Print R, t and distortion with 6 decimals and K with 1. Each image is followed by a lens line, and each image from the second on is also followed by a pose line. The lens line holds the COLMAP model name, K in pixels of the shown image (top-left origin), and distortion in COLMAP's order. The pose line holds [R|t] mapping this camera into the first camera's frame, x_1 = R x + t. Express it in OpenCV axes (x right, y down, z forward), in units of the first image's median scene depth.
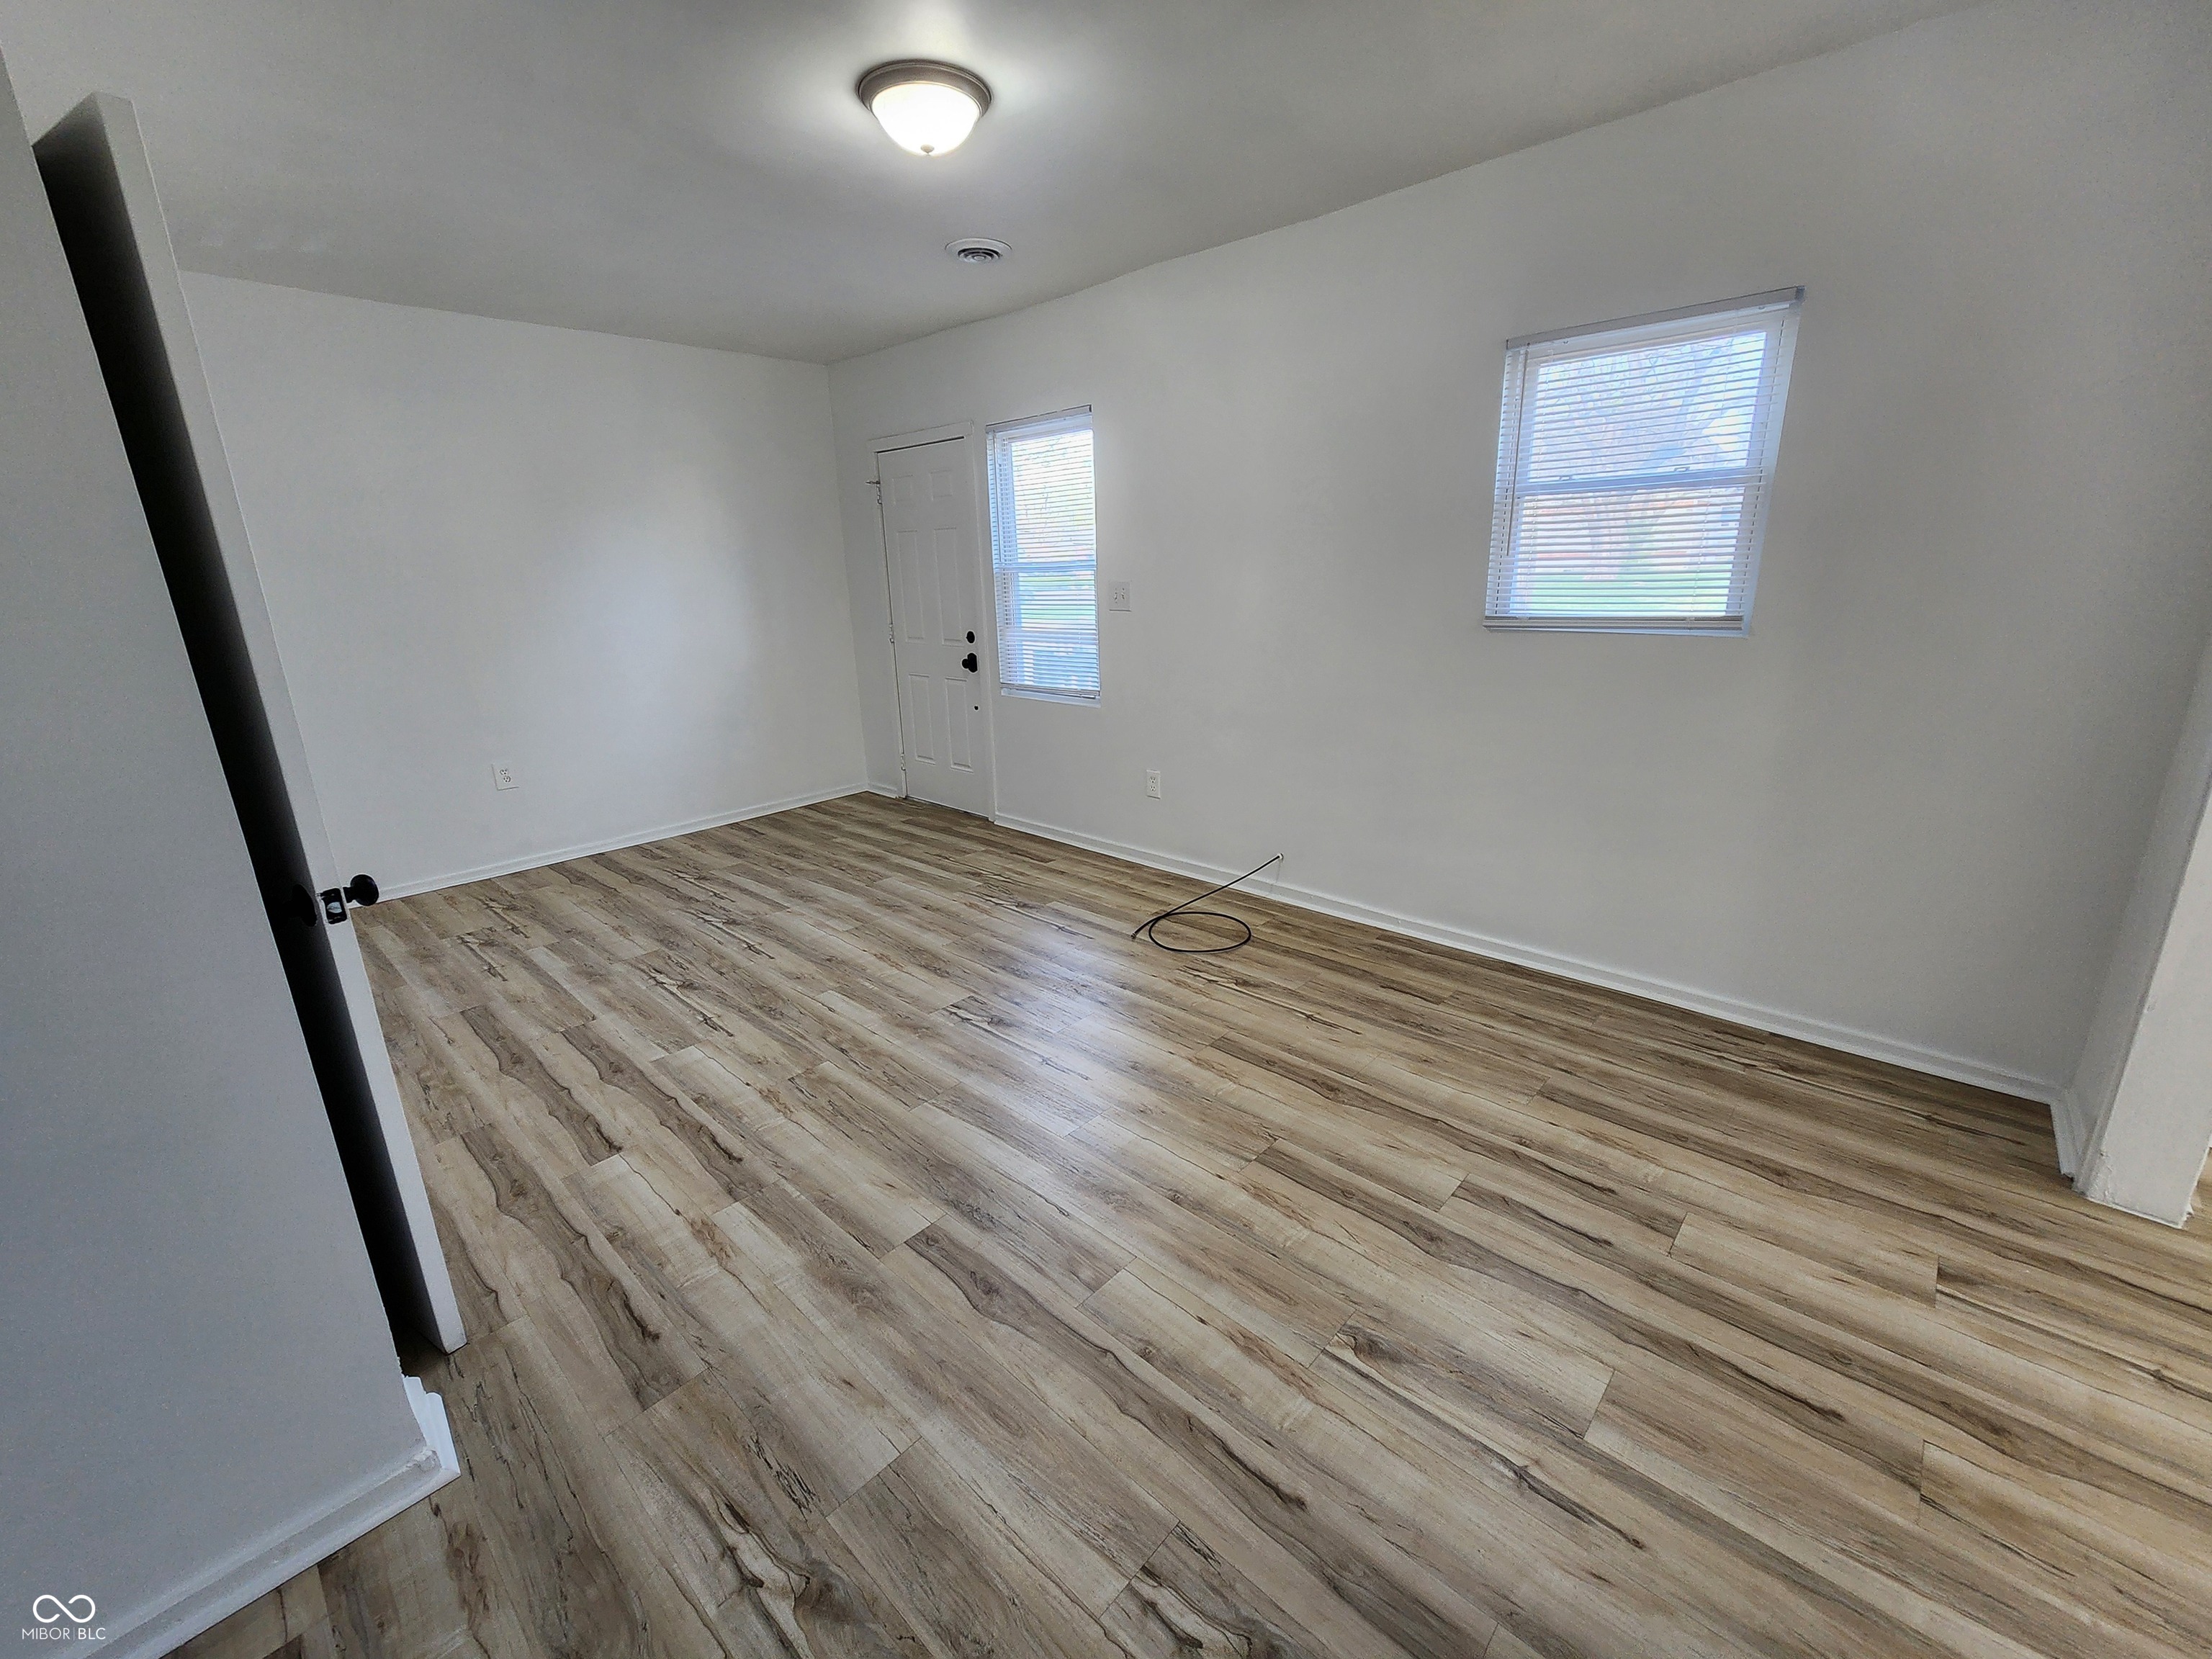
lens RADIAL K [[906.6, 0, 1106.2], [0, 906.6, 825.2], [0, 0, 1]] dist [-0.000113, 0.000331]
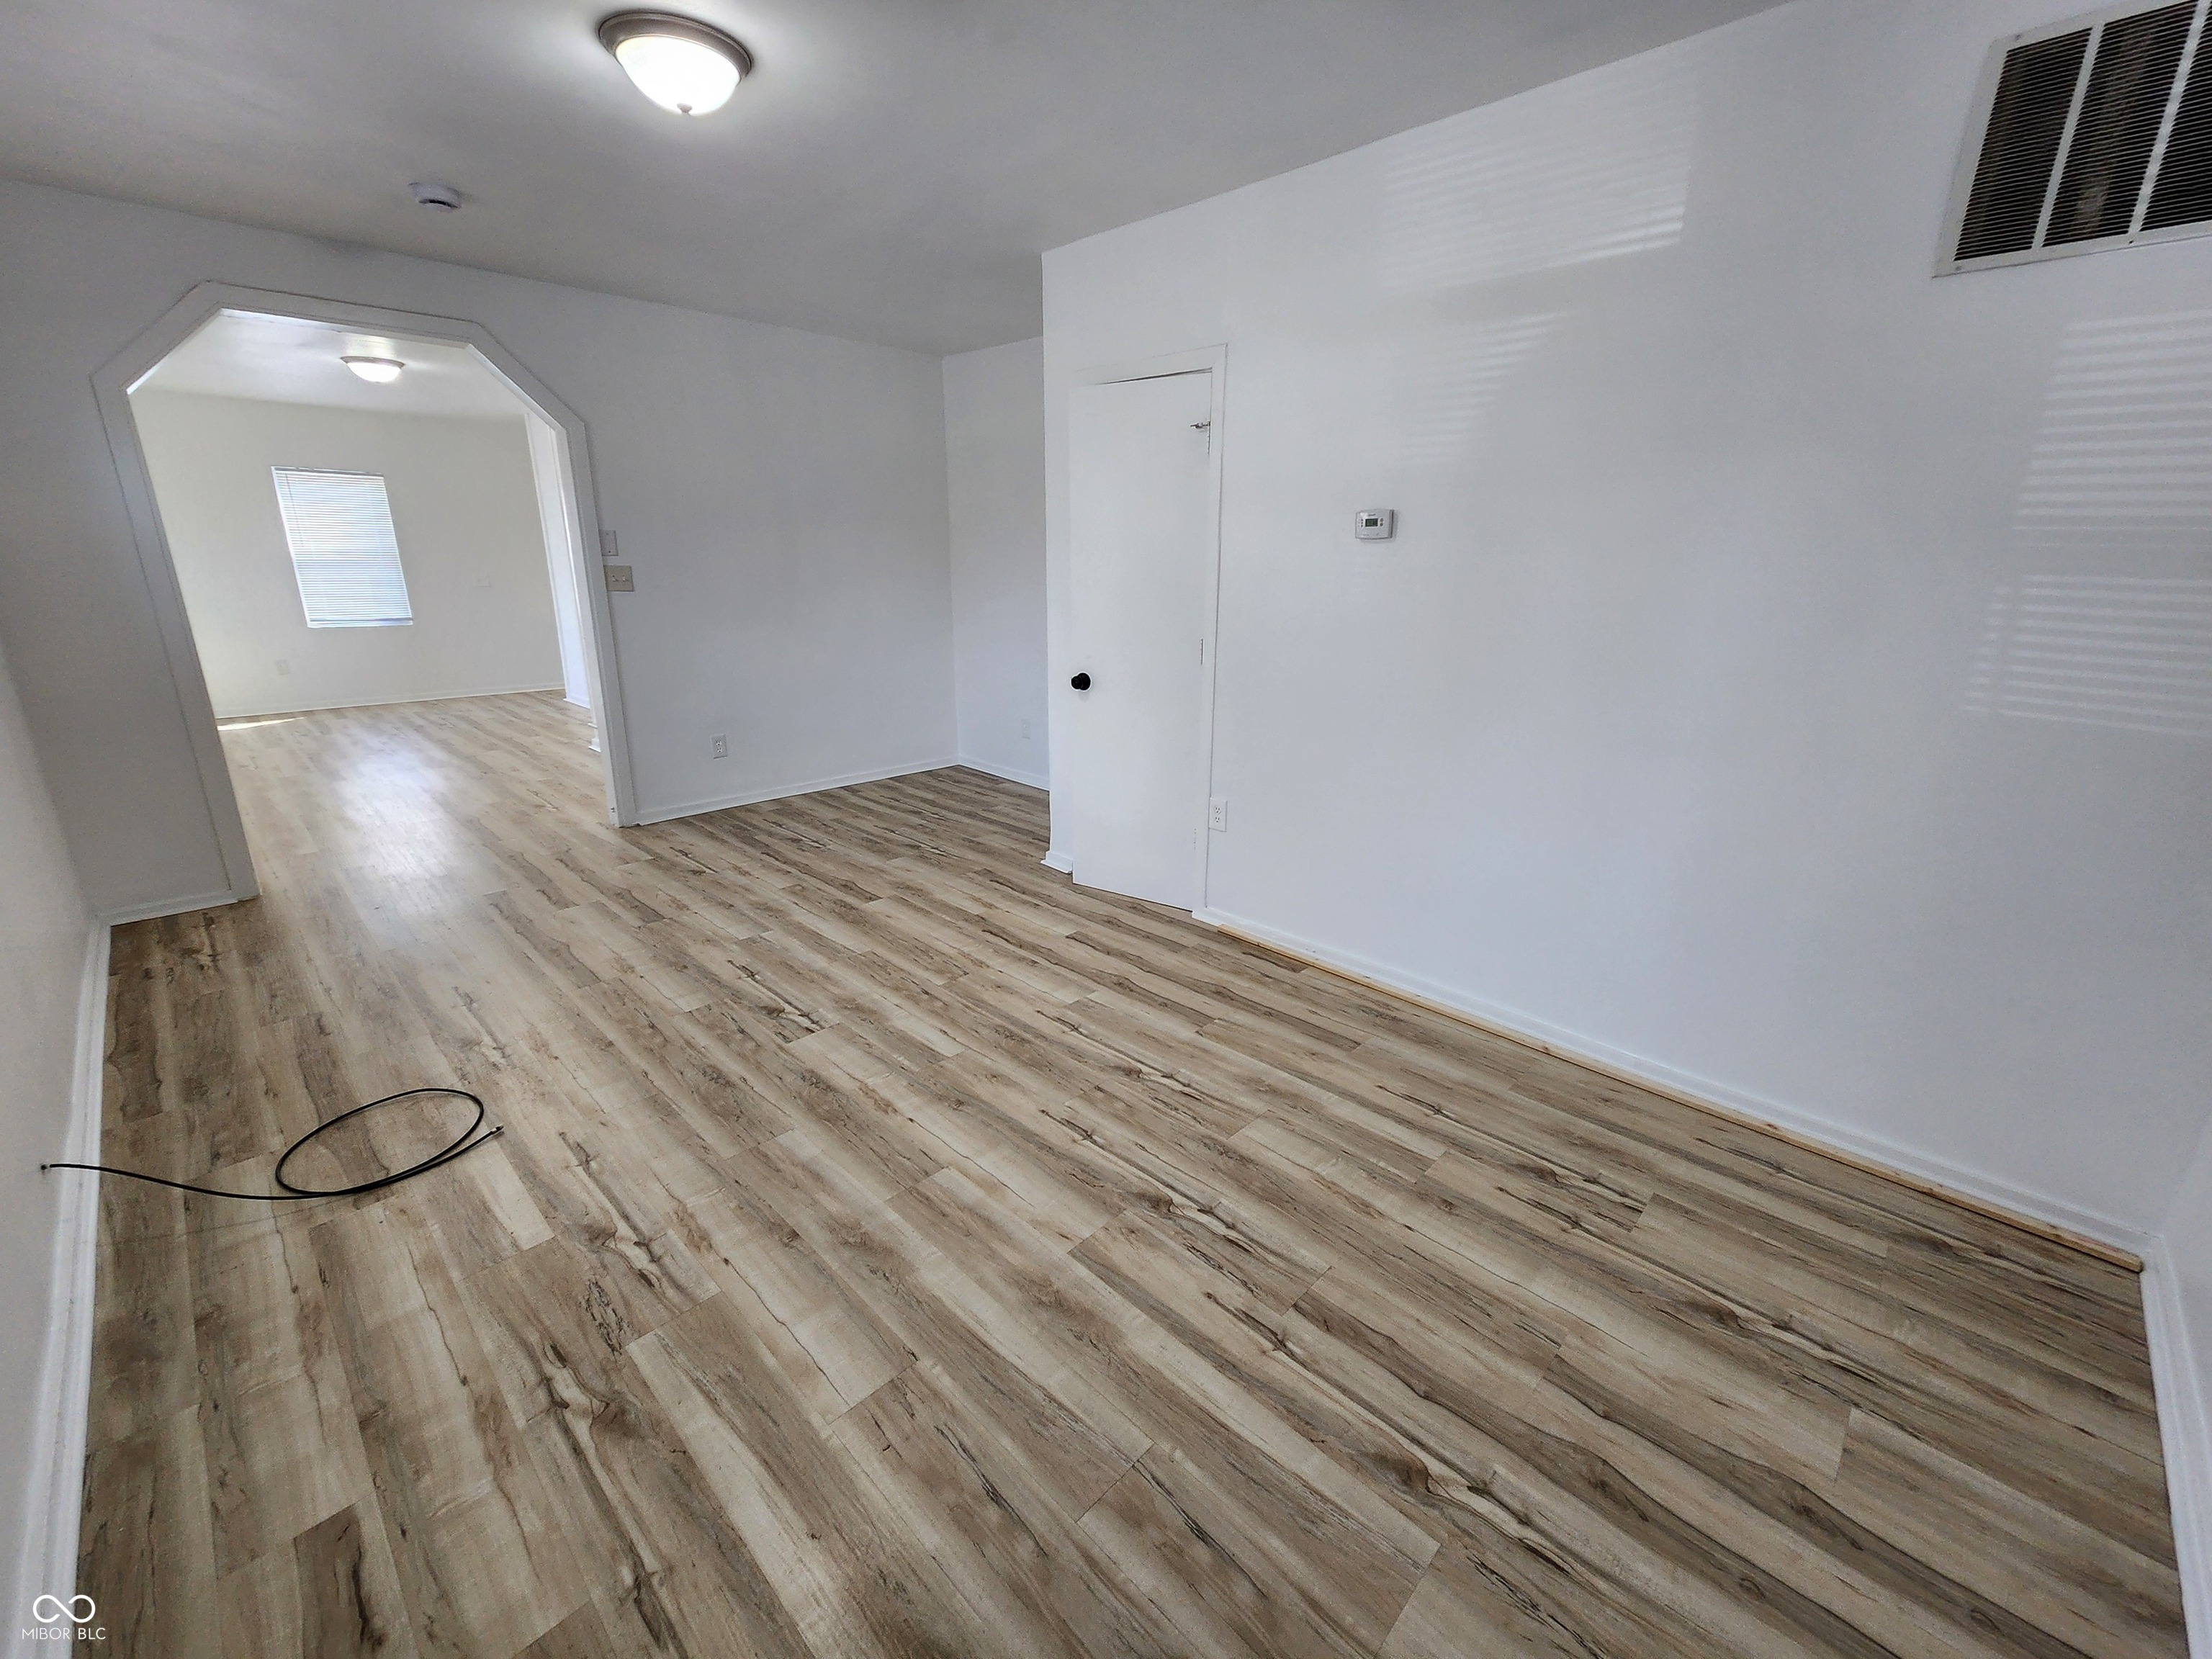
lens RADIAL K [[906.6, 0, 1105.5], [0, 906.6, 827.2], [0, 0, 1]] dist [-0.000113, 0.000331]
pose [[-0.999488, 0.007880, 0.031022, -0.499270], [0.023539, 0.837704, 0.545617, -0.470879], [-0.021687, 0.546068, -0.837460, 1.661030]]
